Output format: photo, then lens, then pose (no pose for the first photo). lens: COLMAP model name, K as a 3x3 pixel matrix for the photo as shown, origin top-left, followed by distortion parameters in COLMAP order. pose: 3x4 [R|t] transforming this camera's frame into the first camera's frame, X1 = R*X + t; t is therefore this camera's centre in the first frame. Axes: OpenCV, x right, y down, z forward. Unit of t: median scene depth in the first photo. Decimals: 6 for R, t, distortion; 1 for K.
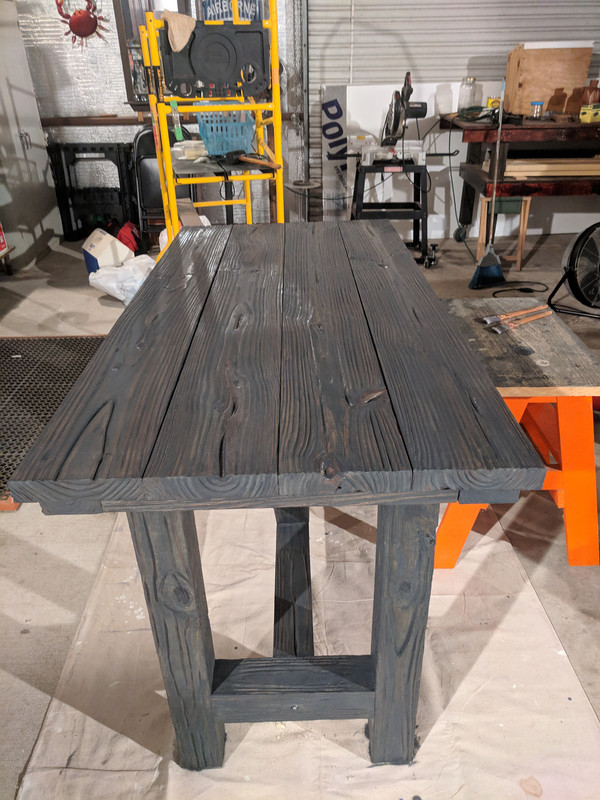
lens RADIAL K [[601.6, 0, 300.0], [0, 601.6, 400.0], [0, 0, 1]] dist [-0.010918, 0.043266]
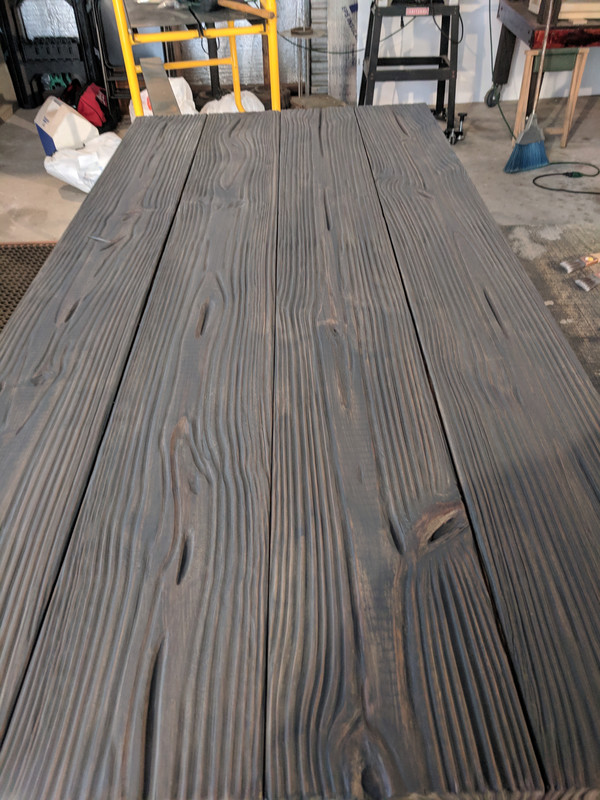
lens RADIAL K [[601.6, 0, 300.0], [0, 601.6, 400.0], [0, 0, 1]] dist [-0.010918, 0.043266]
pose [[0.999979, -0.005959, -0.002586, -0.000759], [0.006373, 0.977086, 0.212748, -0.054724], [0.001259, -0.212760, 0.977104, 0.114242]]
